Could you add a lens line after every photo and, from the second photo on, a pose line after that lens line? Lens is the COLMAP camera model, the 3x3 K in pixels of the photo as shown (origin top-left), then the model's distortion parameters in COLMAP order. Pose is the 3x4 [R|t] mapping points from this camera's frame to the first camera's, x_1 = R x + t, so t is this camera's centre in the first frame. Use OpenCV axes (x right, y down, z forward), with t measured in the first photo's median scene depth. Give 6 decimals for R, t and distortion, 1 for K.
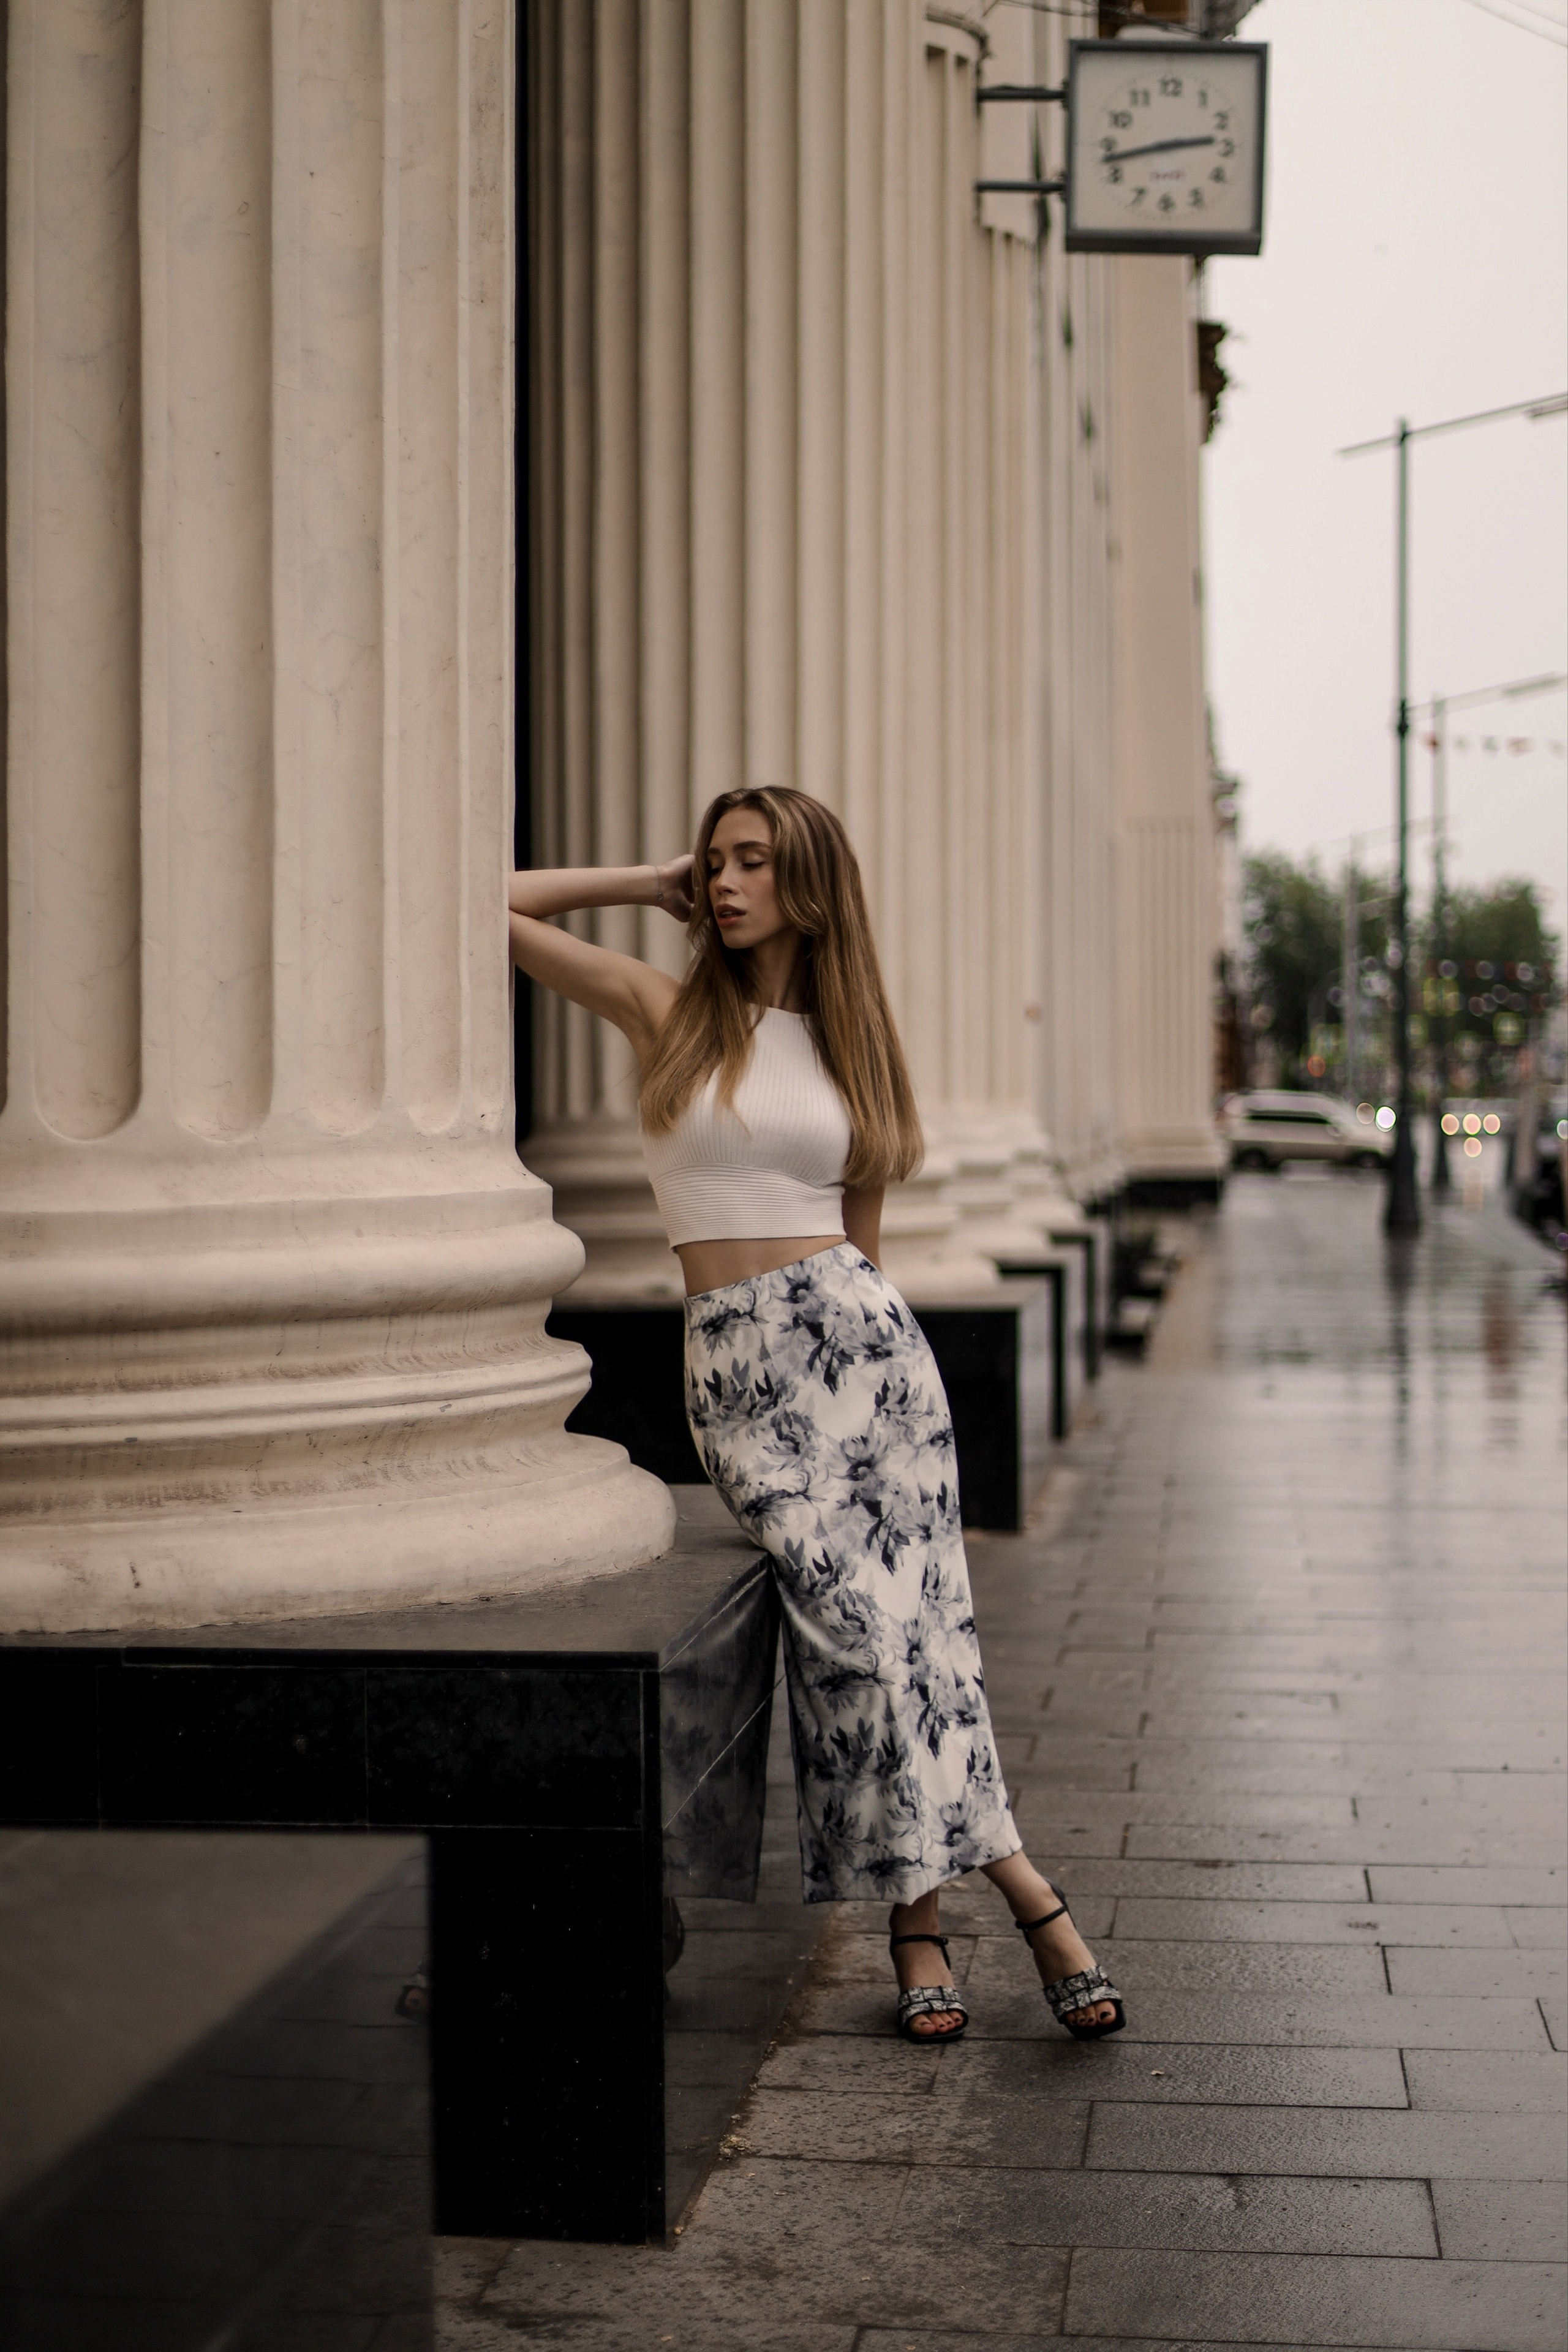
lens RADIAL K [[3697.4, 0, 784.0], [0, 3697.4, 1176.0], [0, 0, 1]] dist [-0.125399, 0.028338]
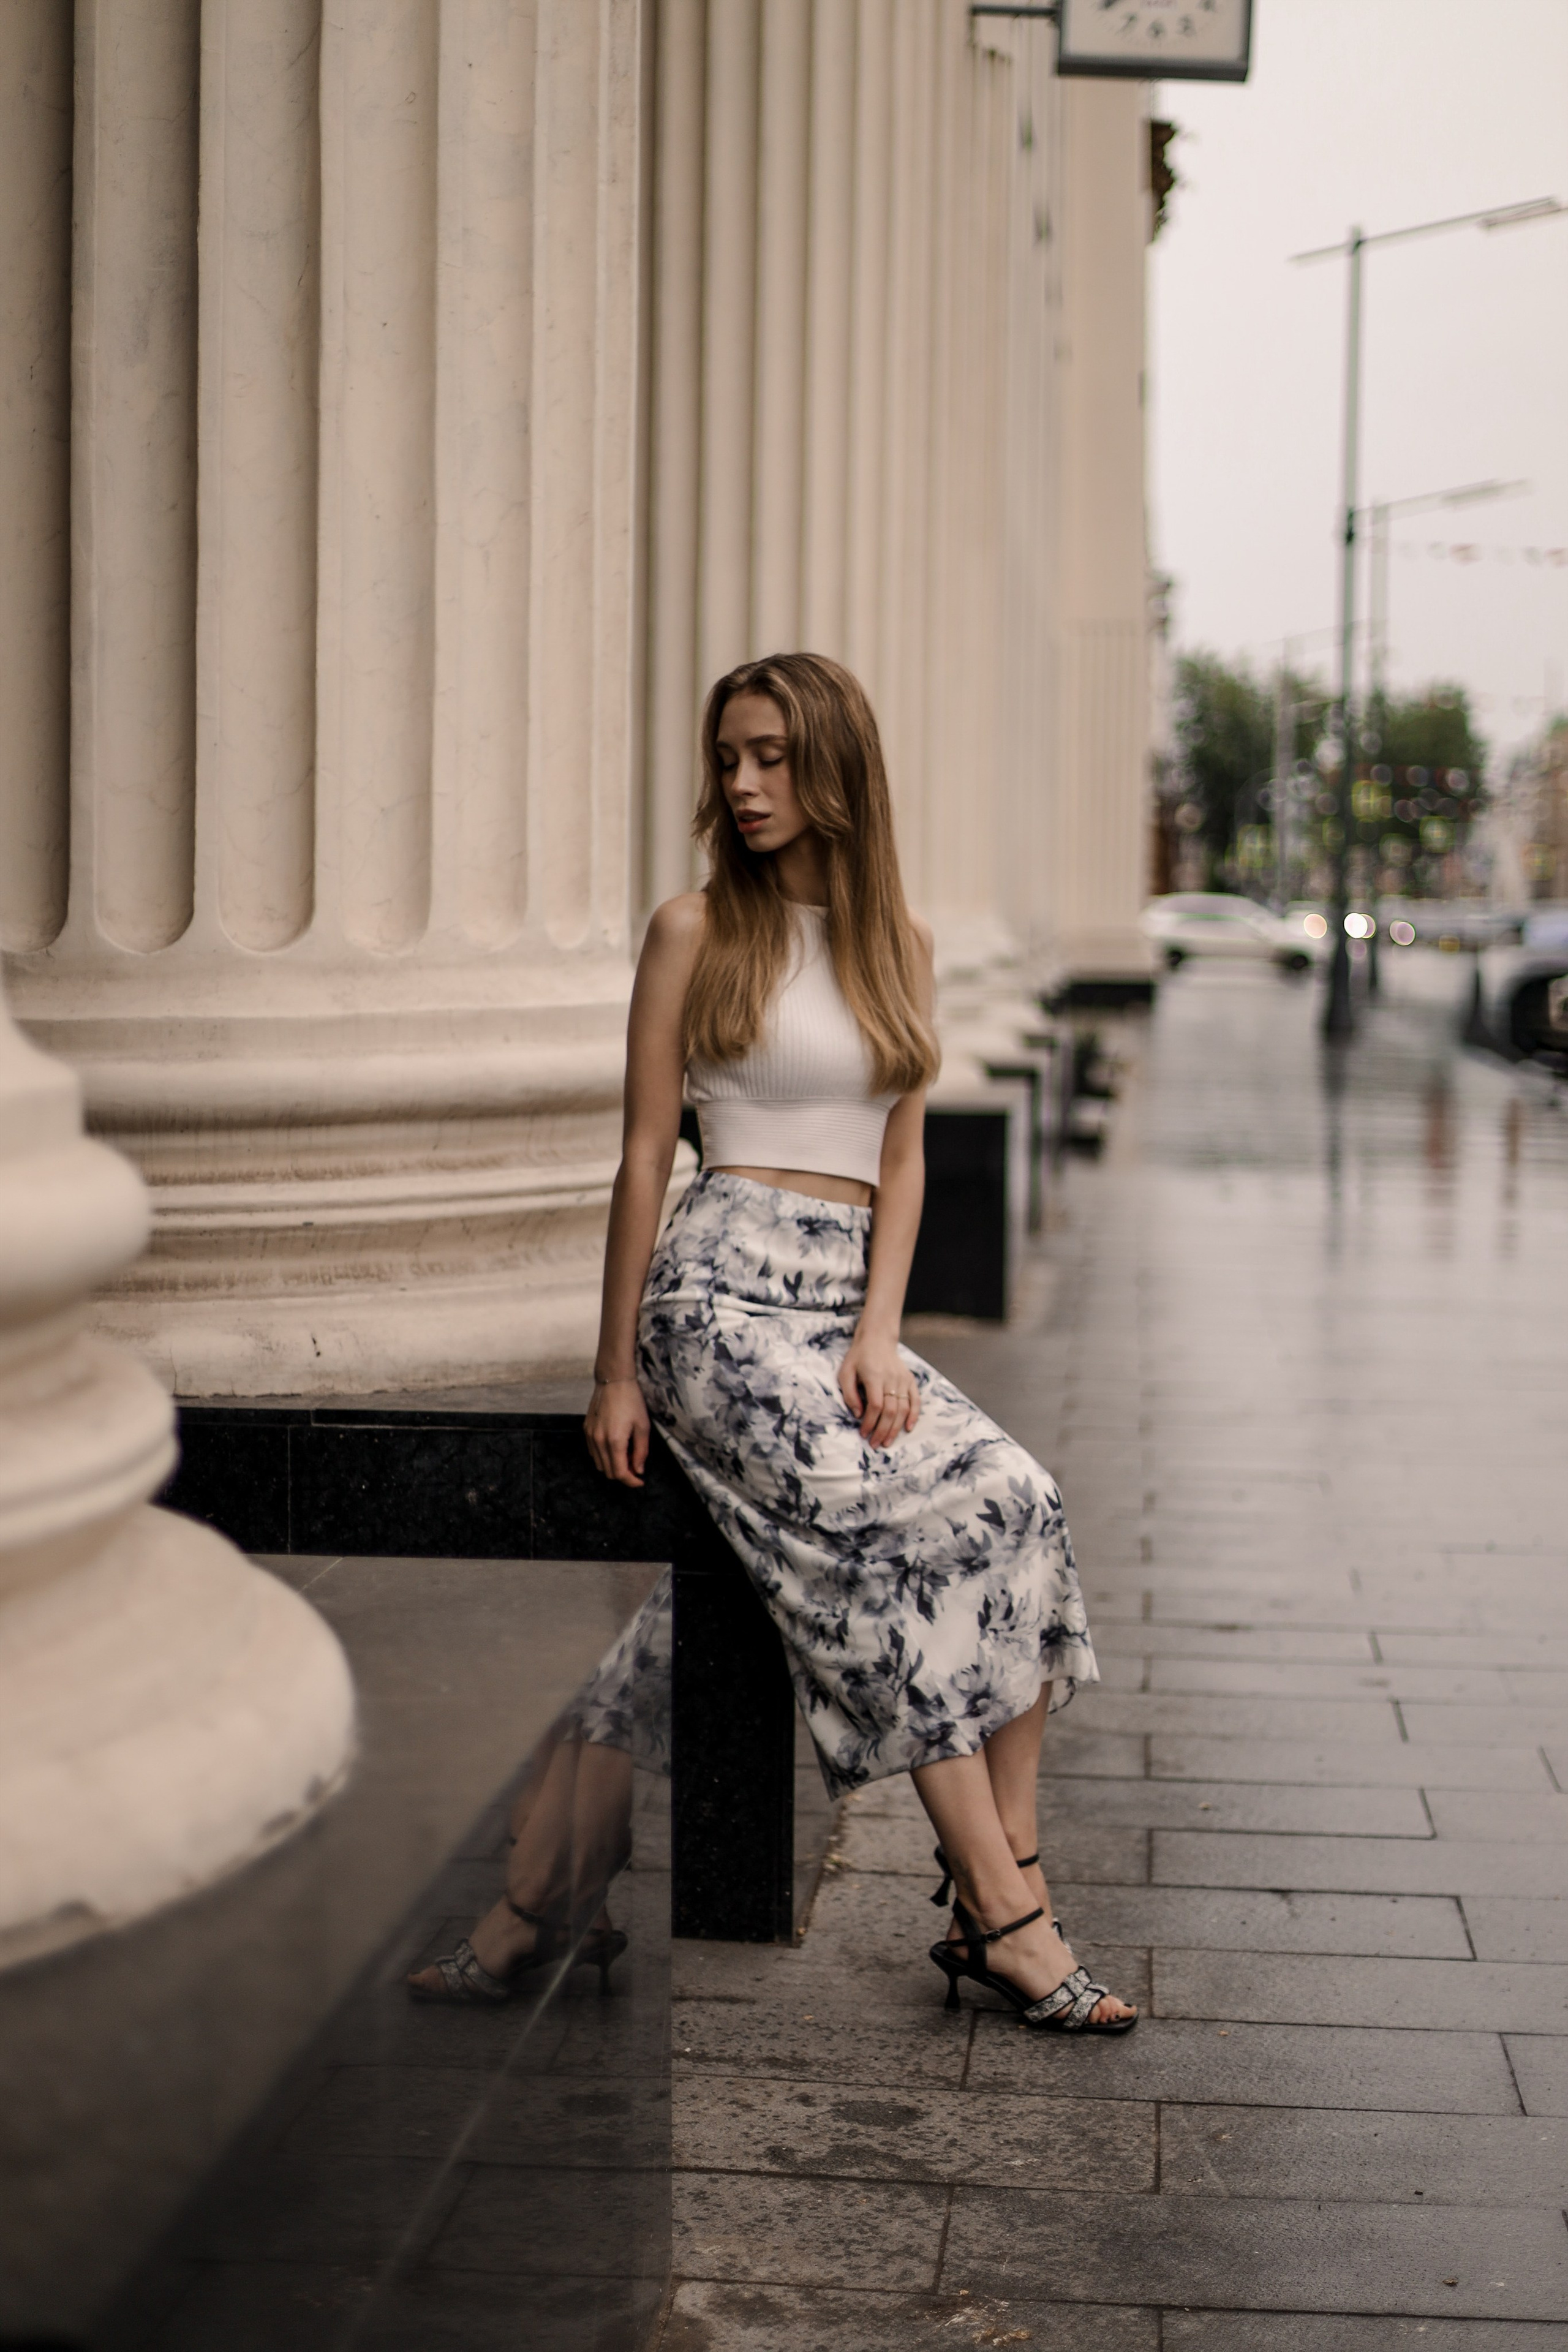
lens RADIAL K [[3719.2, 0, 784.0], [0, 3719.2, 1176.0], [0, 0, 1]] dist [-0.138888, 0.102573]
pose [[0.999639, 0.014171, 0.022823, -0.055877], [-0.015418, 0.998346, 0.055389, -0.006335], [-0.022001, -0.055720, 0.998204, -0.109589]]
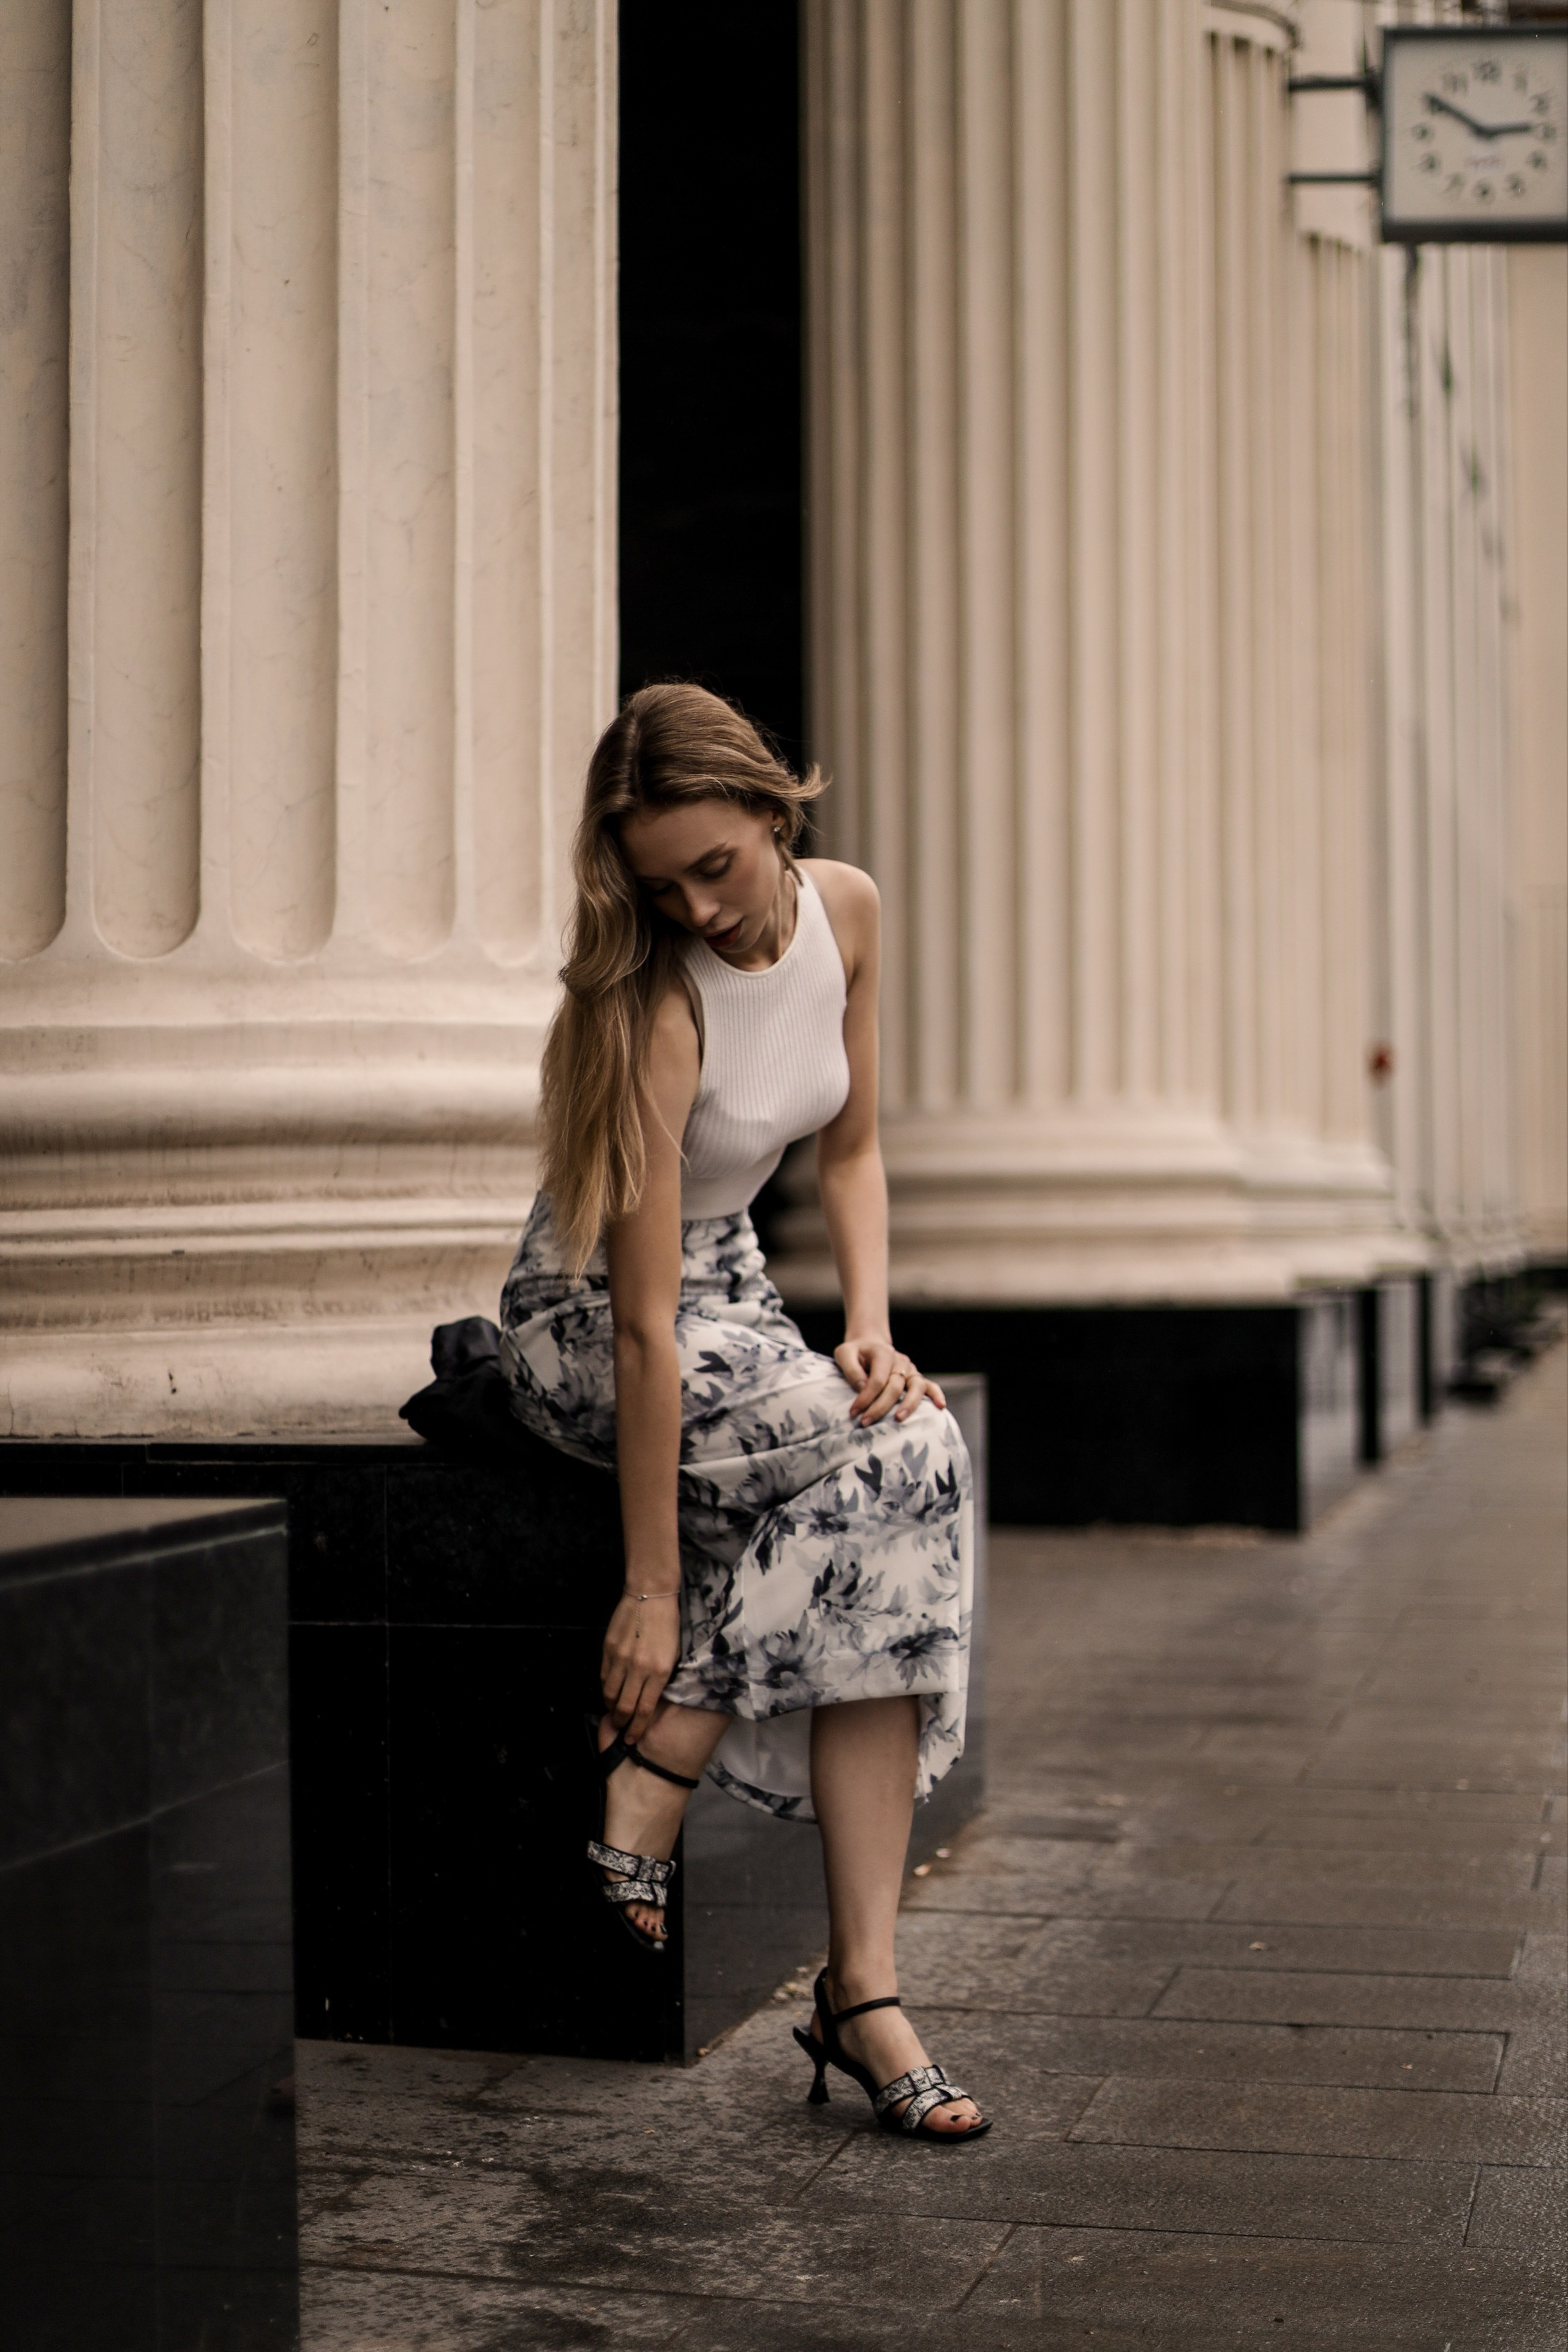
lens RADIAL K [[3812.8, 0, 781.4], [0, 3812.8, 1136.0], [0, 0, 1]] dist [-0.113562, -0.048470]
pose [[0.993767, -0.003598, -0.111421, 0.092274], [-0.000957, 0.999167, -0.040806, 0.076679], [0.111475, 0.040658, 0.992935, -0.001482]]
